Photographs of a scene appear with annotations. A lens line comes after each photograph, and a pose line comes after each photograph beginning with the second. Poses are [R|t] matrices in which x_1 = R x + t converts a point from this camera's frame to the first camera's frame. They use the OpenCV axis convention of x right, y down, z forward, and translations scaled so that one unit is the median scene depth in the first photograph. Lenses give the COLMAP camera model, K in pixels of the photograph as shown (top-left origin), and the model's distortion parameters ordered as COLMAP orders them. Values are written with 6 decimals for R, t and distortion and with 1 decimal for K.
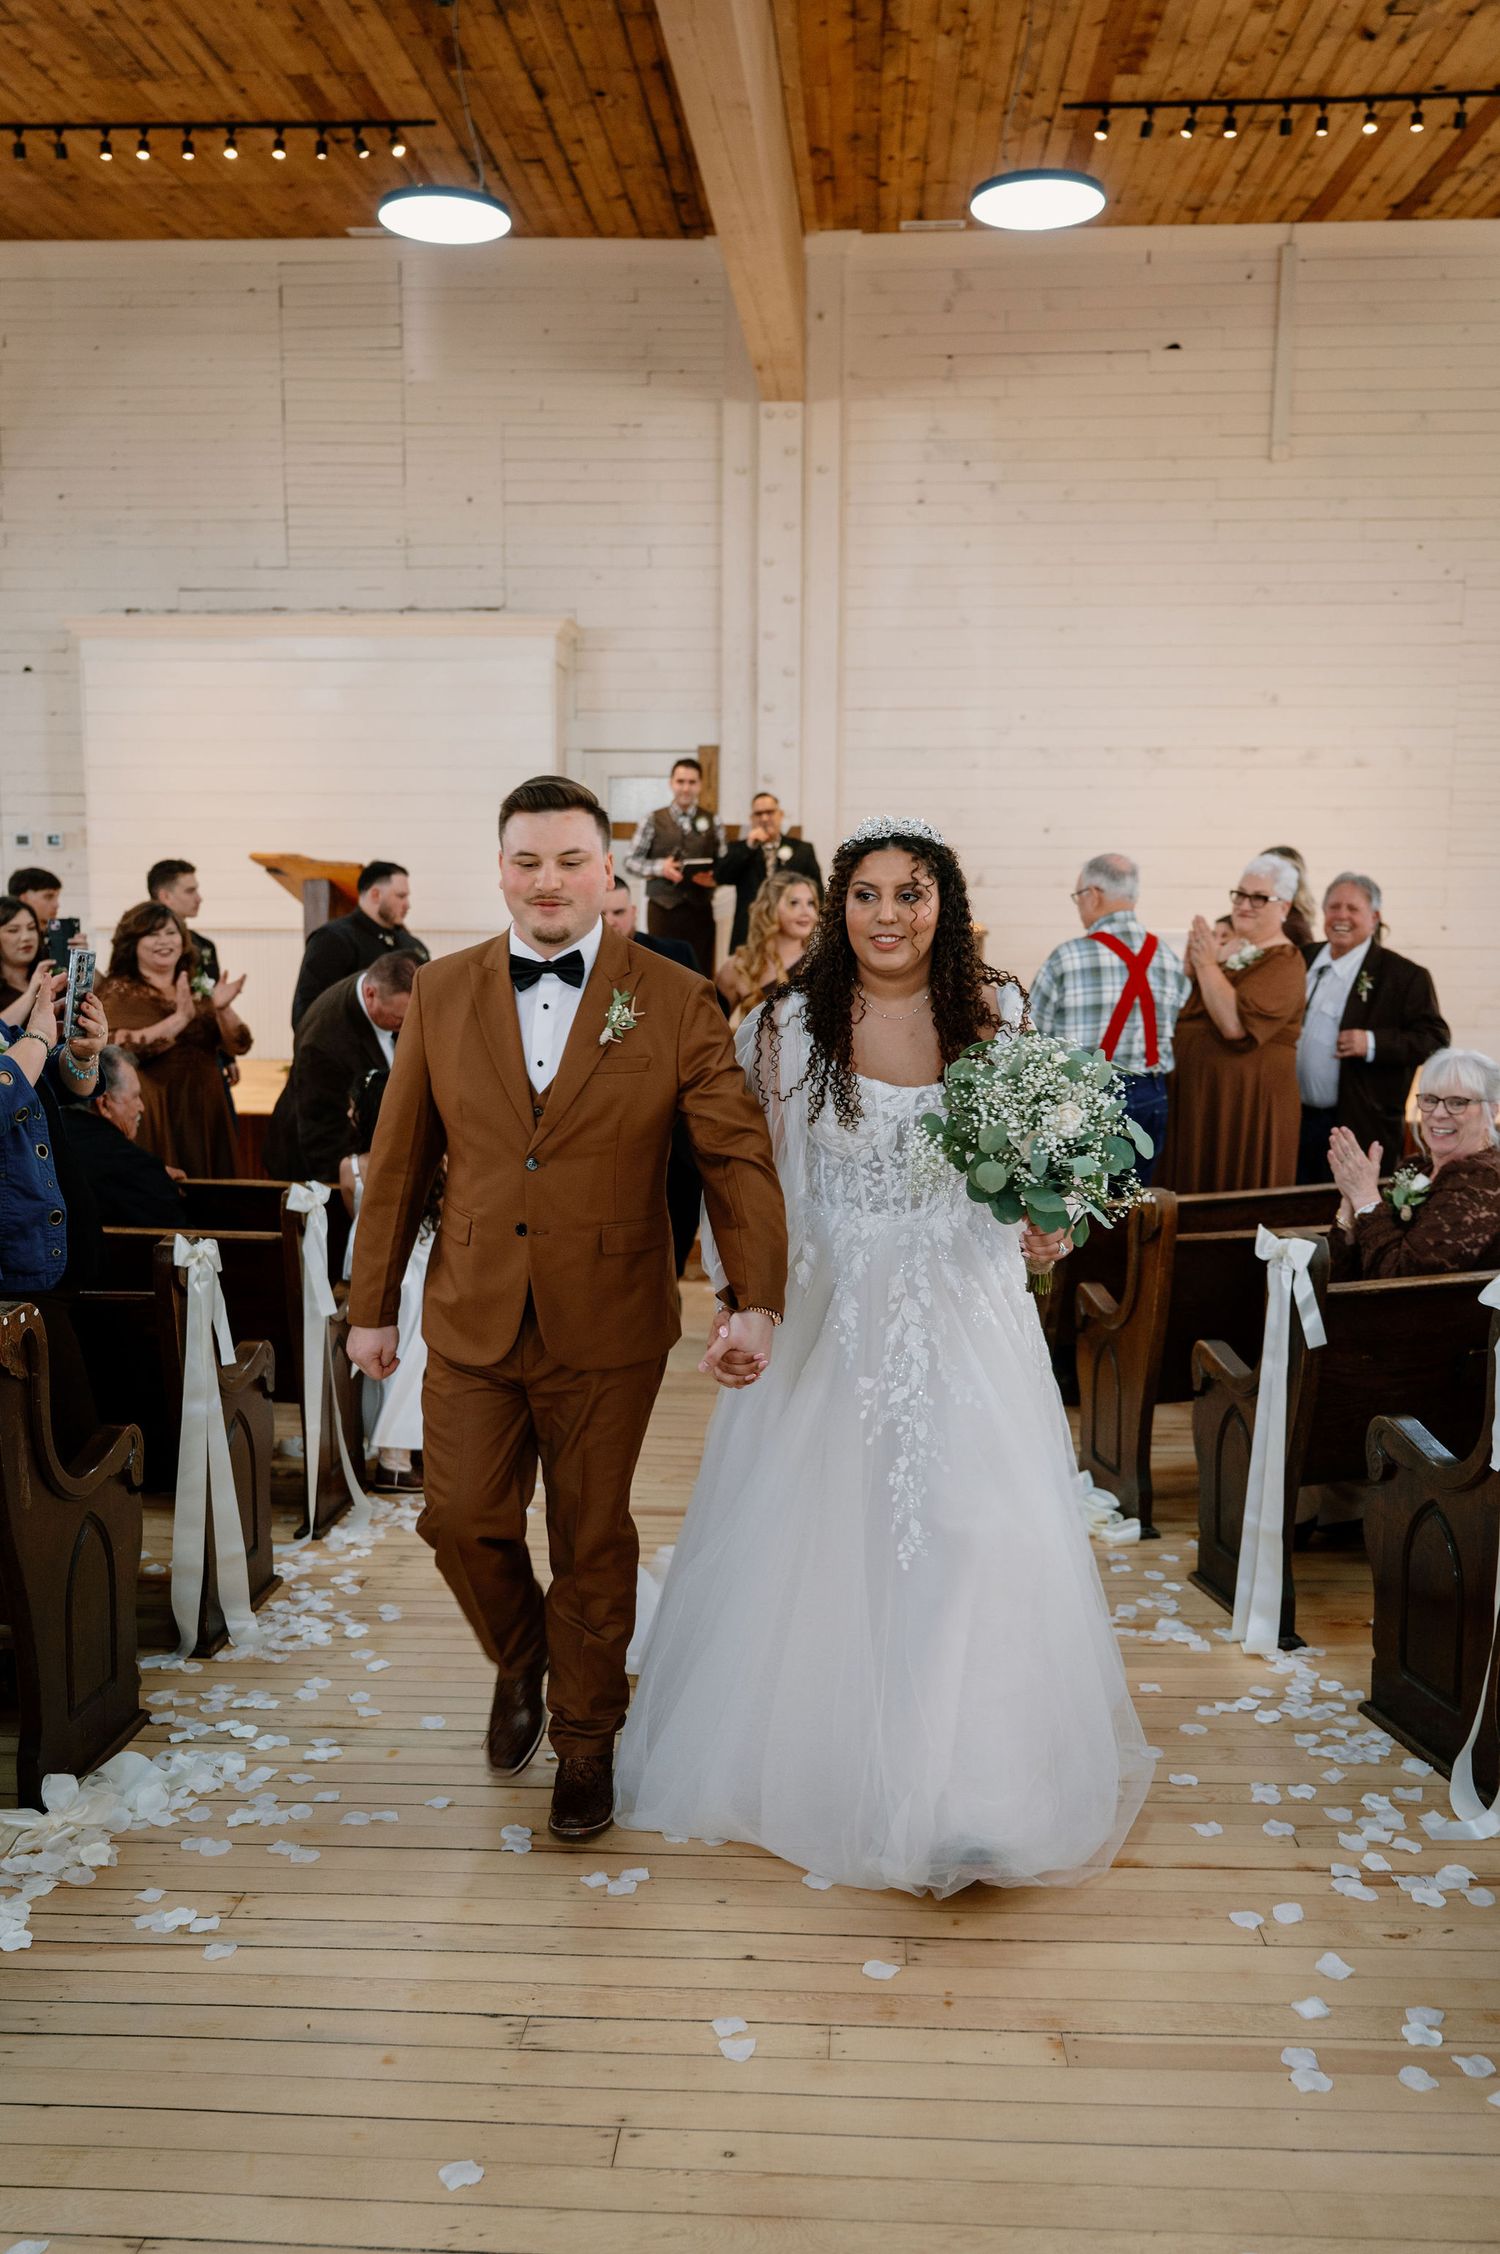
lens RADIAL K [[1833.9, 0, 695.9], [0, 1833.9, 1163.3], [0, 0, 1]] dist [0.004075, -0.003473]
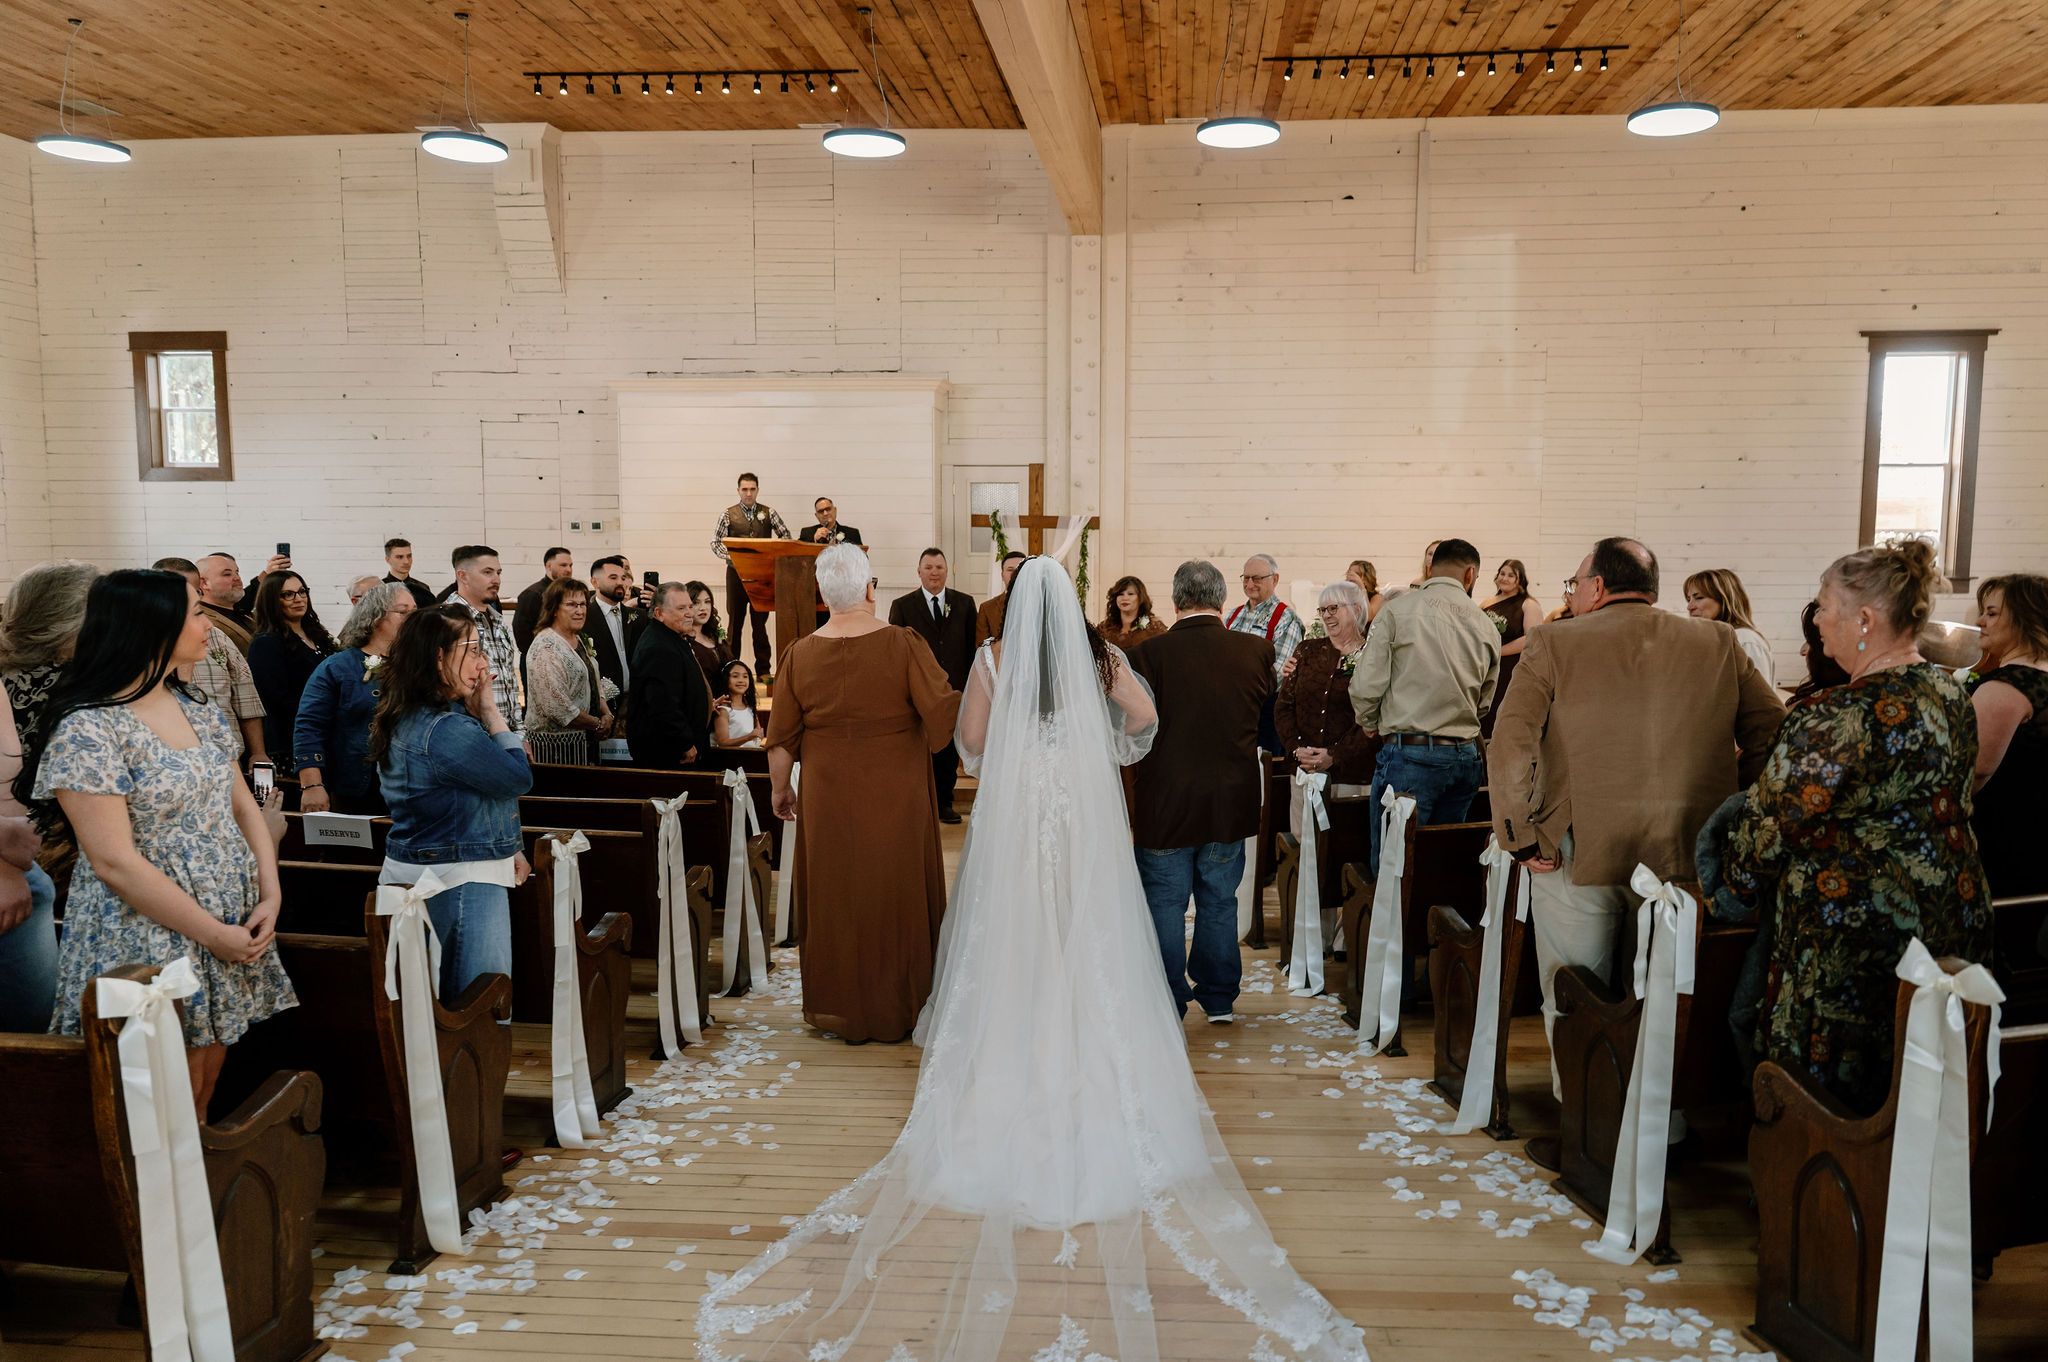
lens RADIAL K [[1441.0, 0, 1024.0], [0, 1441.0, 681.0], [0, 0, 1]] dist [0.002697, 0.000733]
pose [[0.999843, 0.000214, -0.017711, 0.019769], [-0.001077, 0.998810, -0.048749, 0.006816], [0.017679, 0.048760, 0.998654, -0.186308]]
